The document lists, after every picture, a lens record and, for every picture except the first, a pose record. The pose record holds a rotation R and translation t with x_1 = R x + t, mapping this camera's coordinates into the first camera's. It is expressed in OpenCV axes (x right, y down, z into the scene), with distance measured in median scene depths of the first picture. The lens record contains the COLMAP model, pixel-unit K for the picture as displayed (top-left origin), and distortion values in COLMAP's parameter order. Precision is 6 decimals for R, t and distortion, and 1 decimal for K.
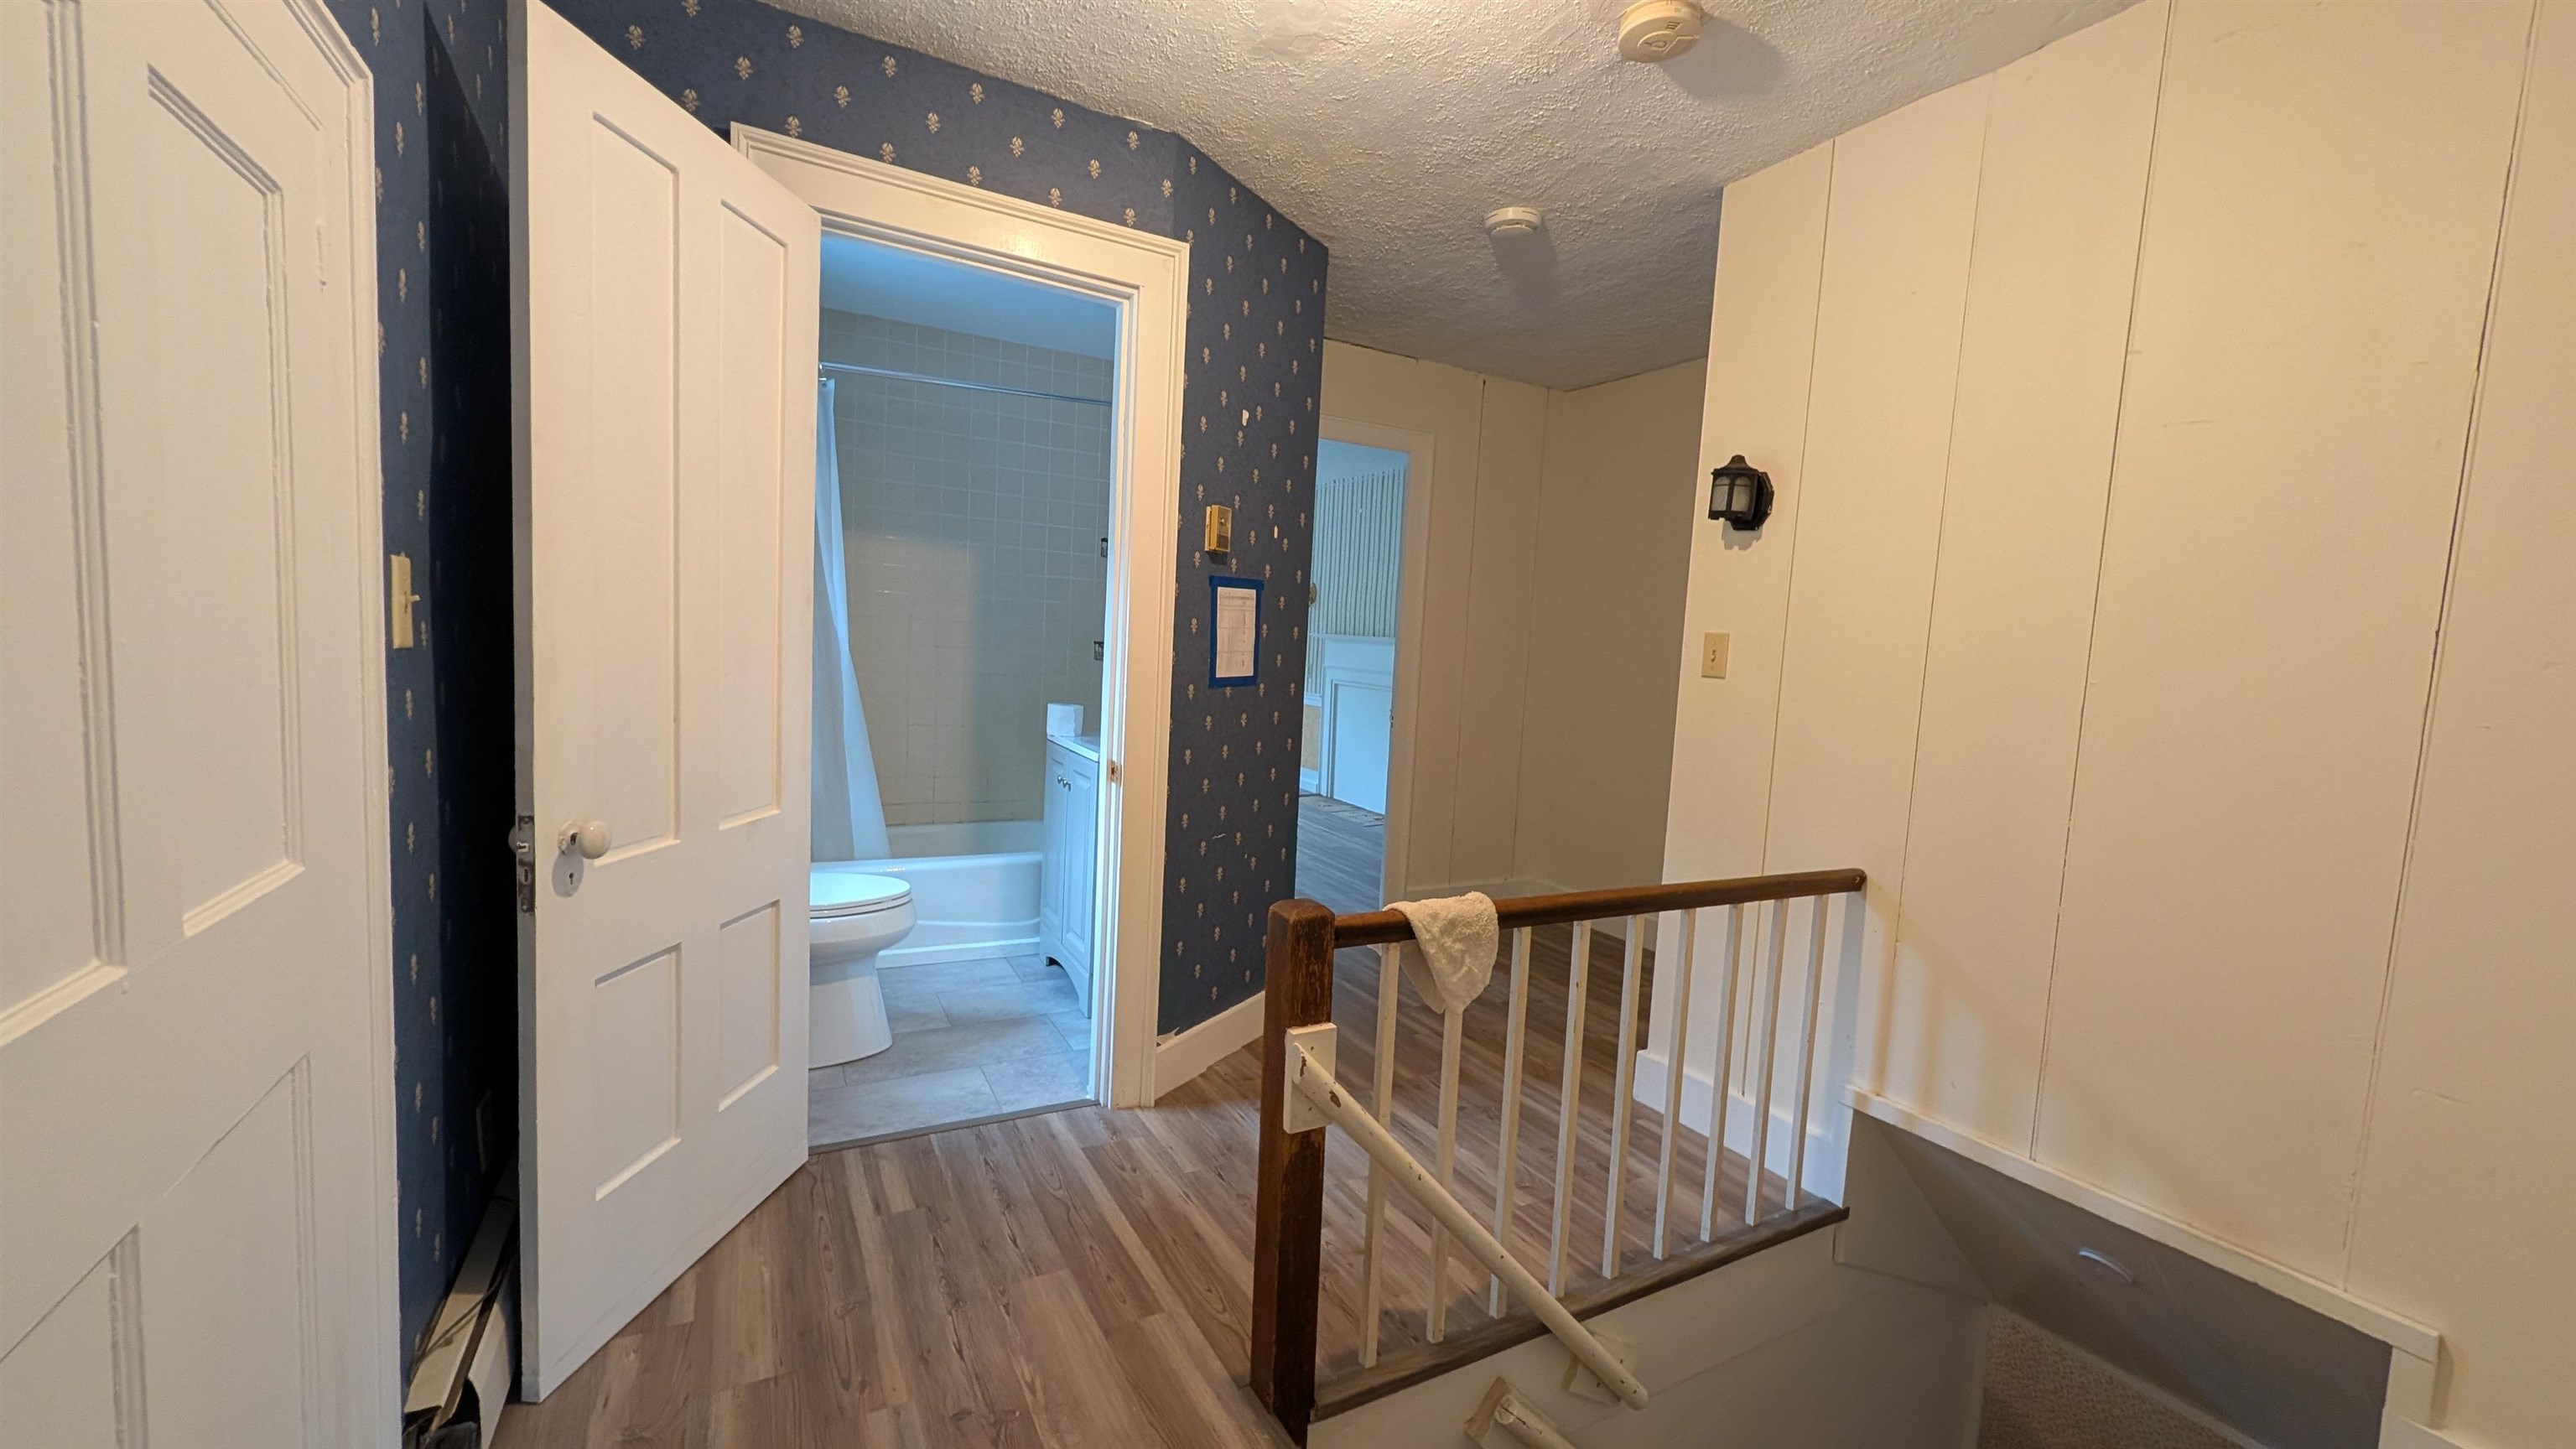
lens RADIAL K [[990.7, 0, 1286.2], [0, 990.7, 723.5], [0, 0, 1]] dist [0.001759, 0.000048]
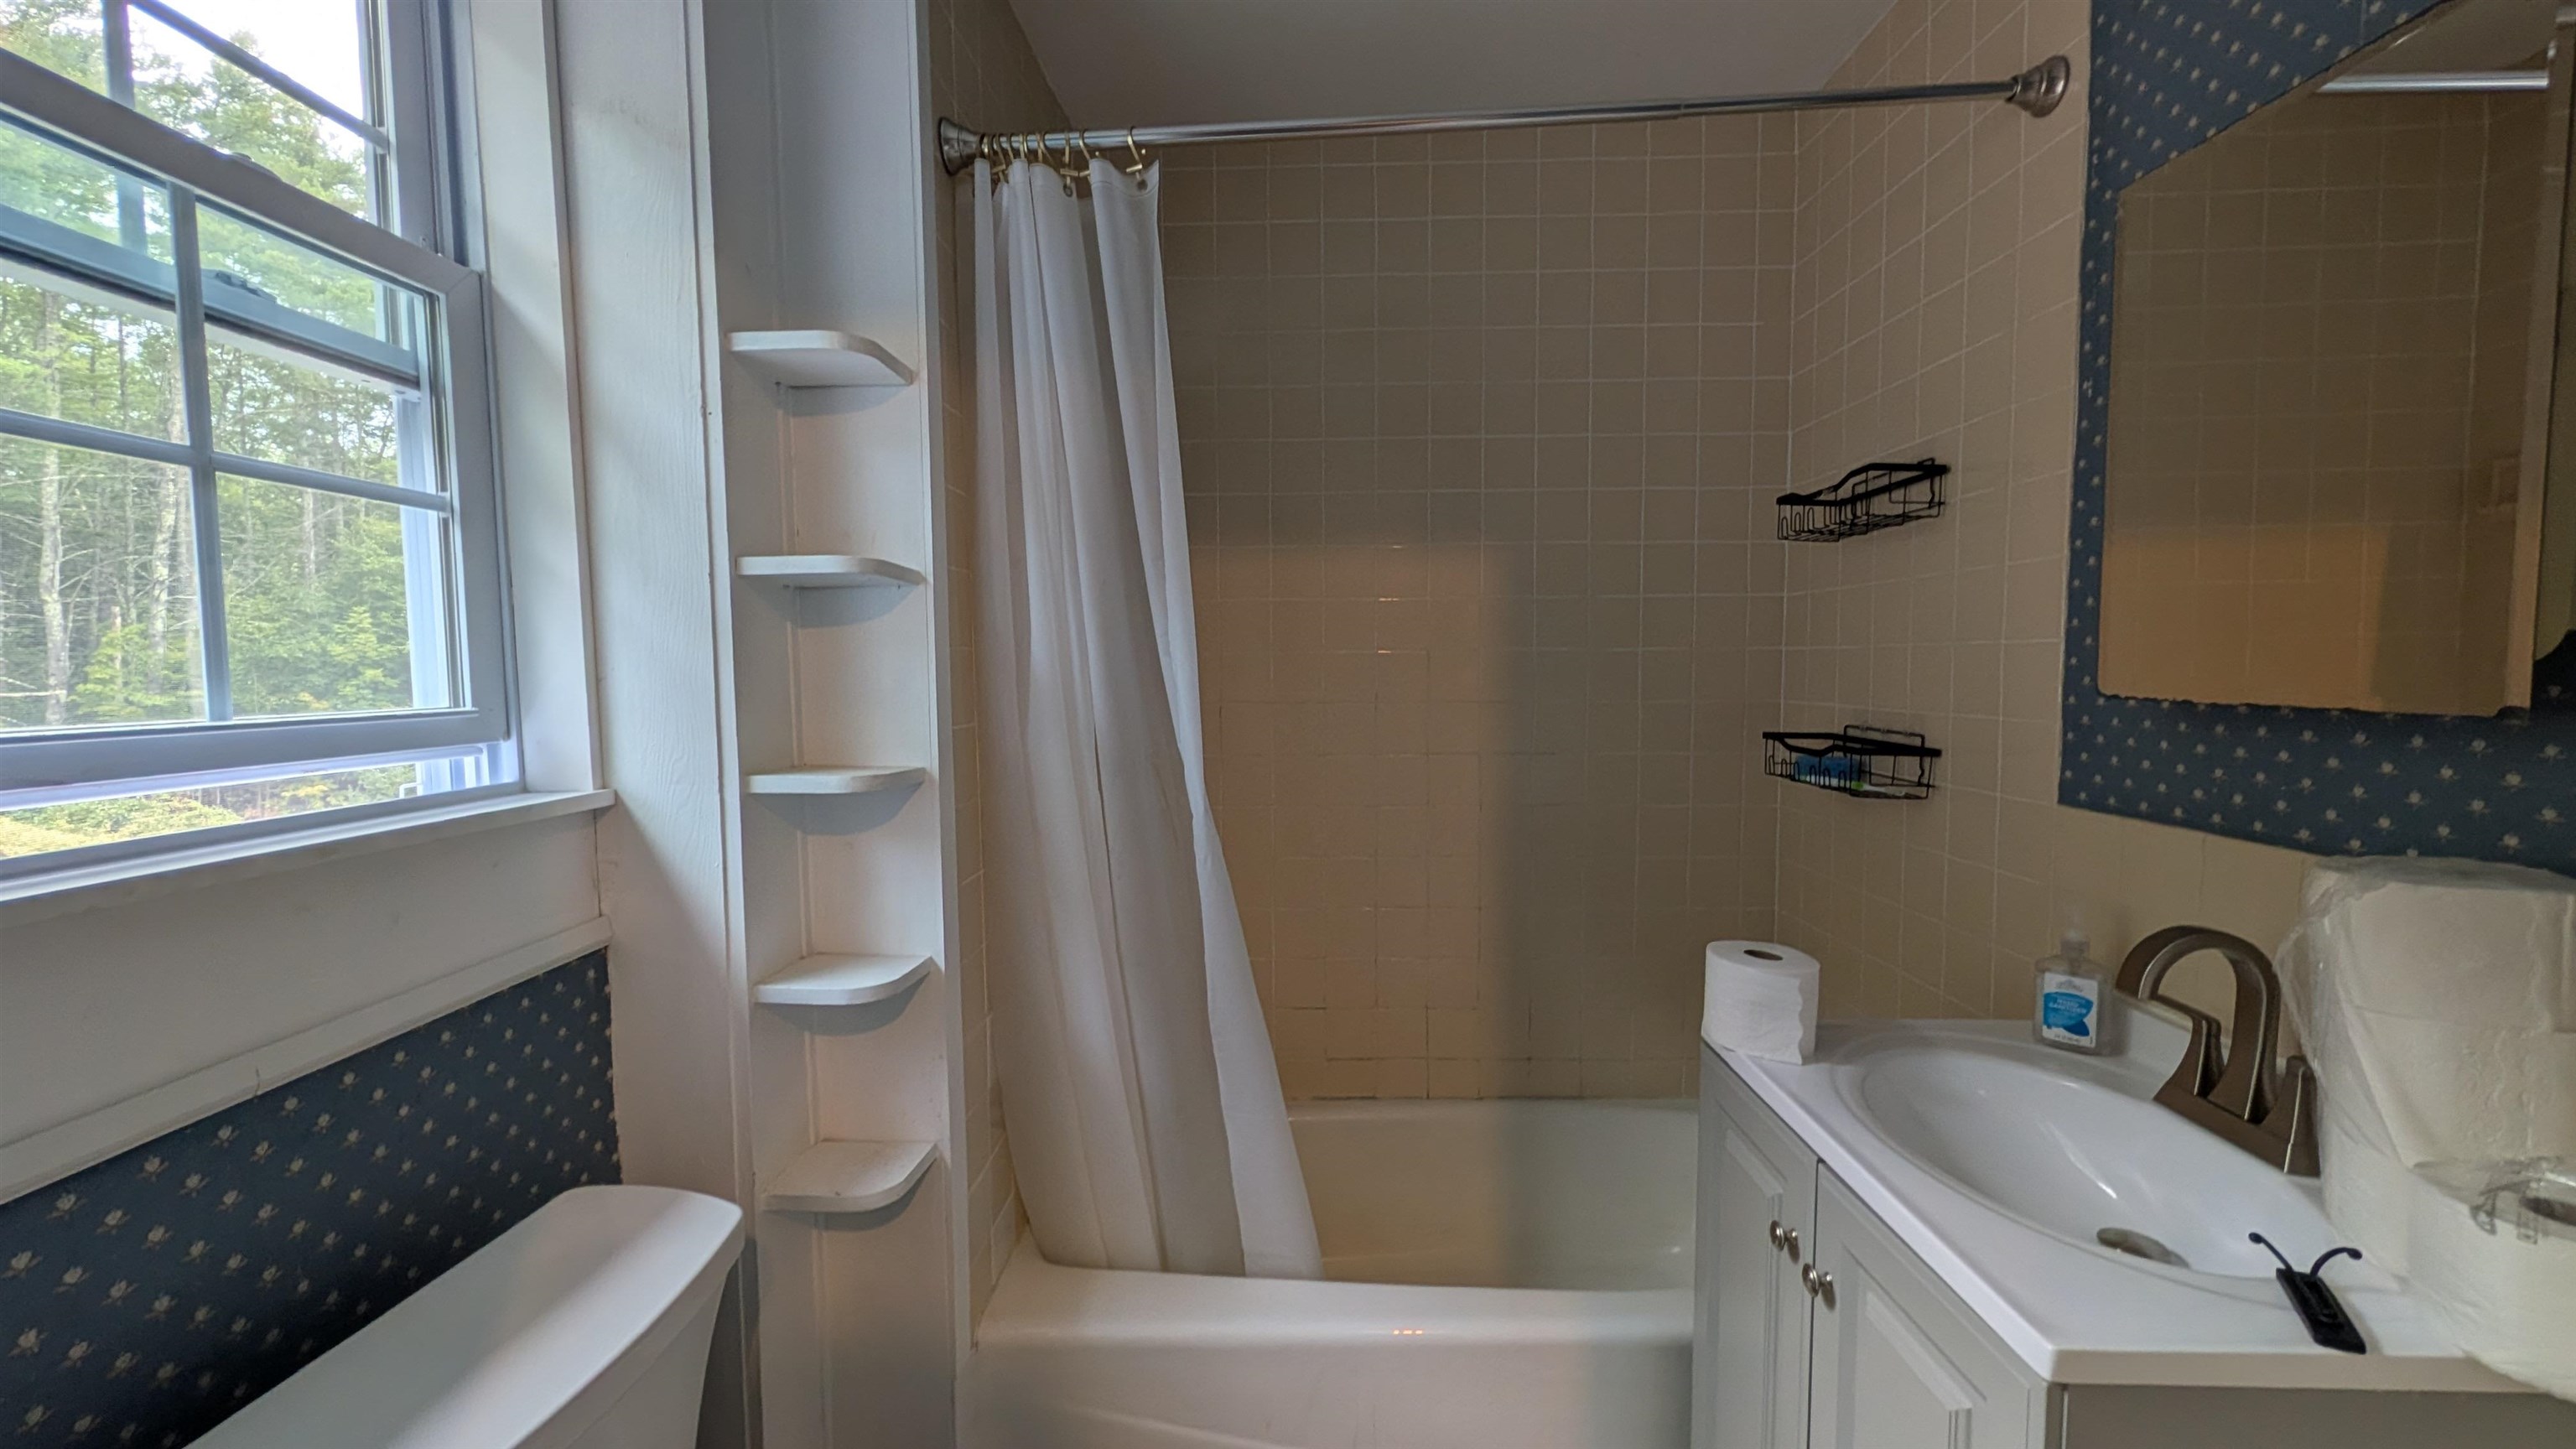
lens RADIAL K [[990.7, 0, 1286.2], [0, 990.7, 723.5], [0, 0, 1]] dist [0.001759, 0.000048]
pose [[0.870655, -0.028001, -0.491097, -0.262195], [0.012399, 0.999310, -0.034998, -0.120068], [0.491738, 0.024382, 0.870402, 0.827706]]
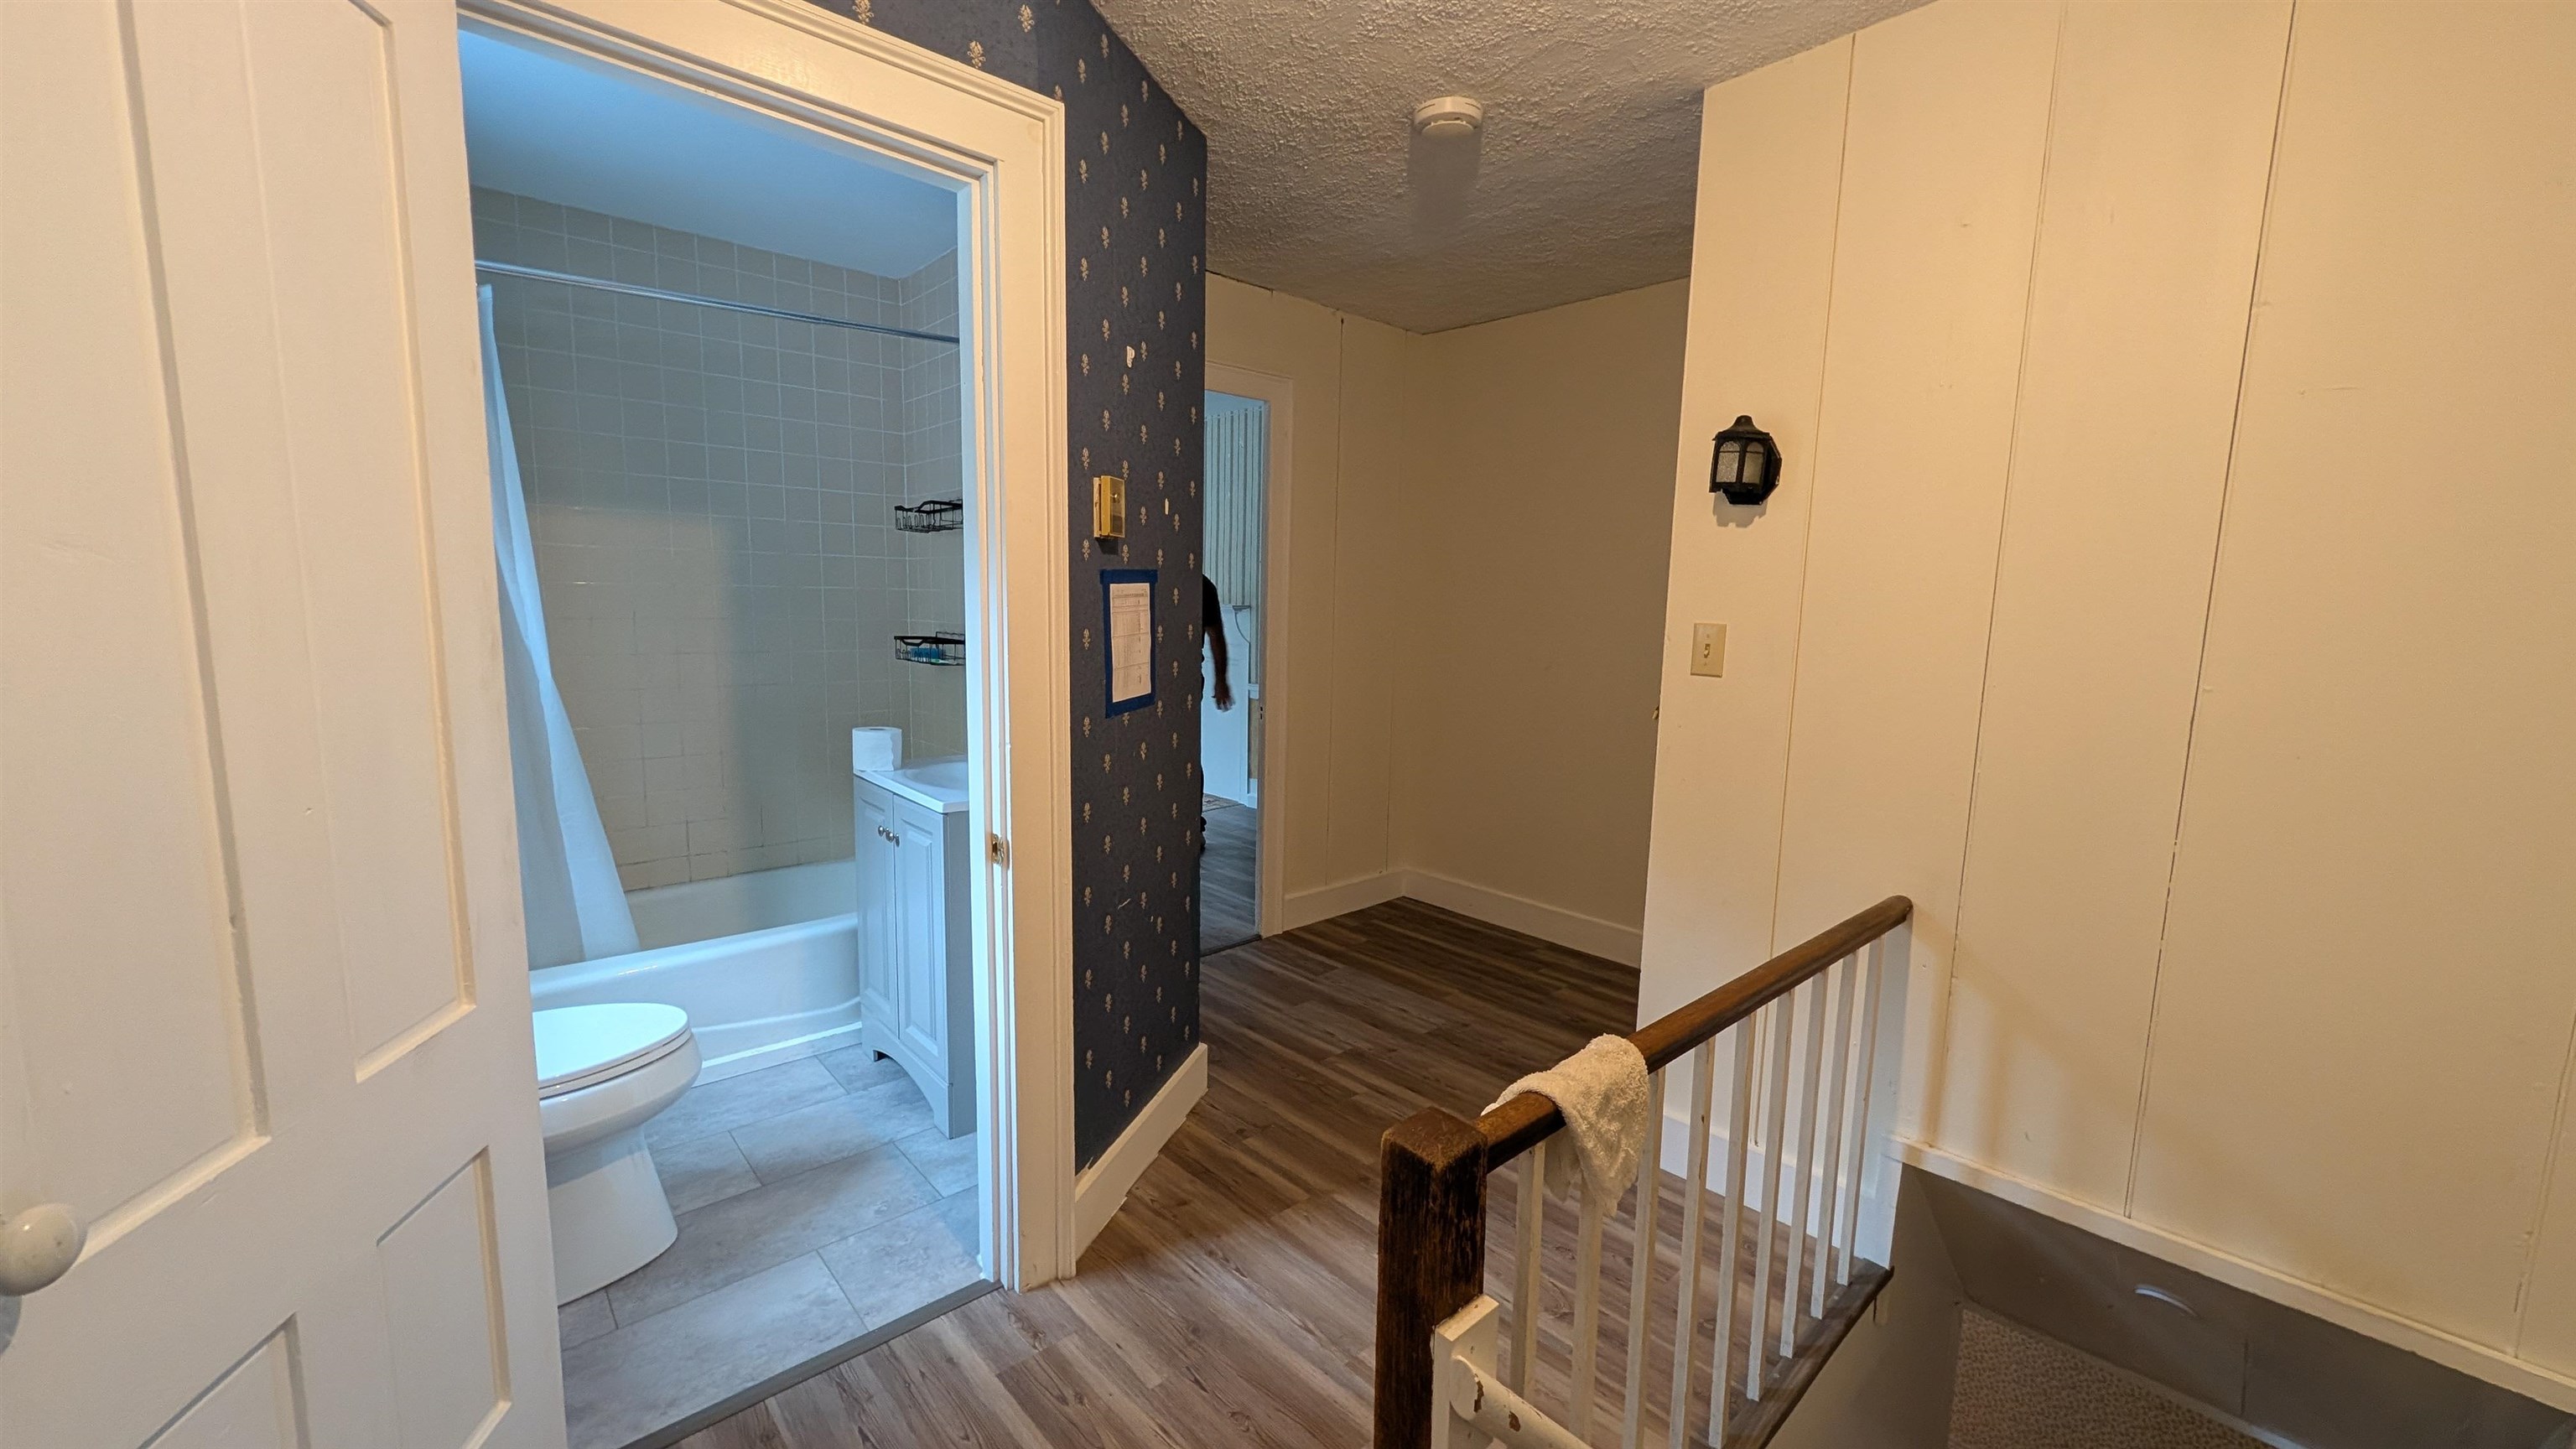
lens RADIAL K [[990.7, 0, 1286.2], [0, 990.7, 723.5], [0, 0, 1]] dist [0.001759, 0.000048]
pose [[0.970833, -0.062561, 0.231450, -0.122838], [0.050077, 0.996976, 0.059432, -0.071500], [-0.234468, -0.046108, 0.971030, 0.234838]]
